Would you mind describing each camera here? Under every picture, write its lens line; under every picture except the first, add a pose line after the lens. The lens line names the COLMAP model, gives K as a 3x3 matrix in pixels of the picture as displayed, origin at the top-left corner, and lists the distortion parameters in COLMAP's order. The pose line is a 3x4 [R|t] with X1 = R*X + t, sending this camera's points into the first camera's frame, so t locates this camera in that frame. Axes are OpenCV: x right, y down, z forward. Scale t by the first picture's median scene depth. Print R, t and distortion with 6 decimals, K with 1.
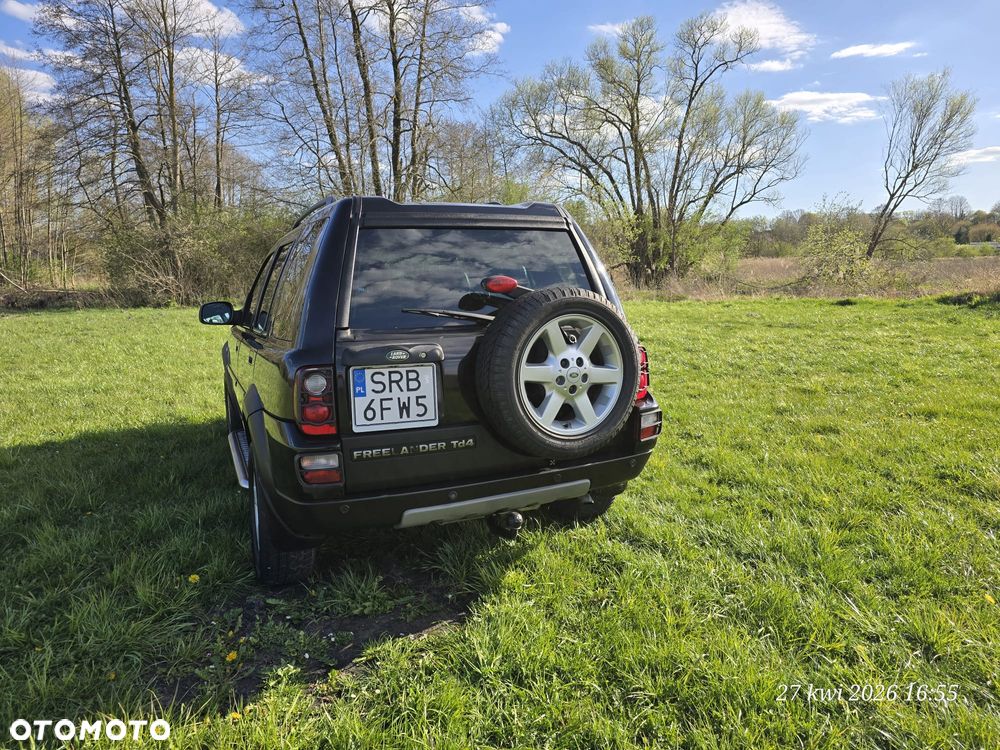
lens RADIAL K [[692.5, 0, 515.7], [0, 692.5, 377.2], [0, 0, 1]] dist [0.042460, -0.033397]
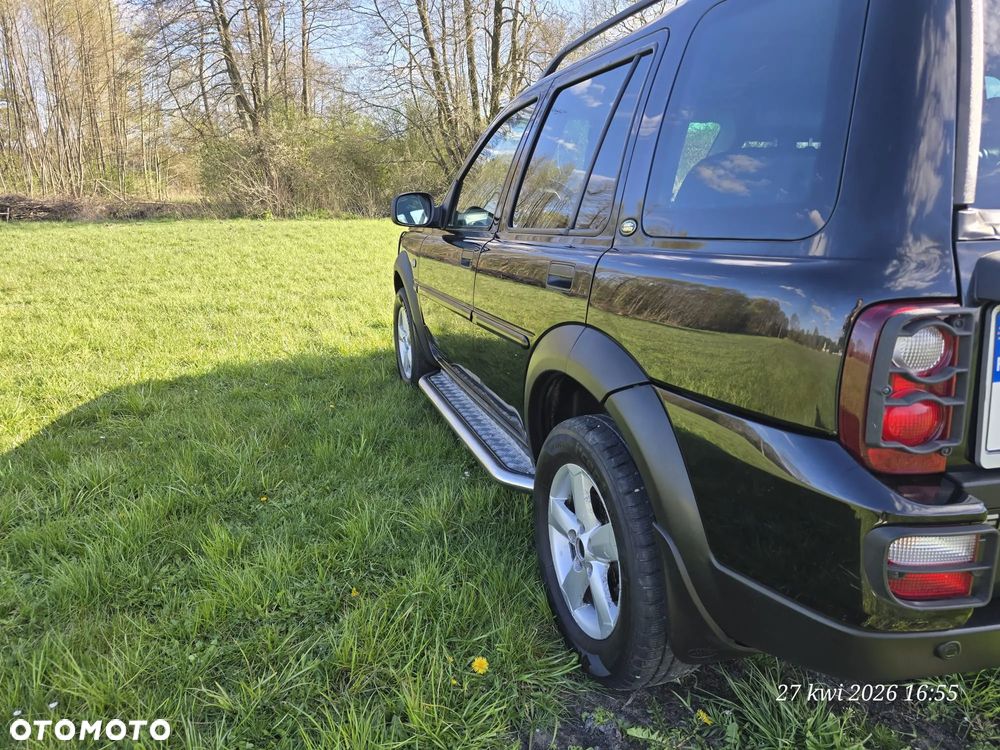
lens RADIAL K [[660.2, 0, 492.0], [0, 660.2, 373.5], [0, 0, 1]] dist [0.041732, -0.028511]
pose [[0.993950, 0.030817, -0.105417, -0.233869], [-0.018093, 0.992658, 0.119598, -0.008412], [0.108329, -0.116967, 0.987210, 0.287114]]
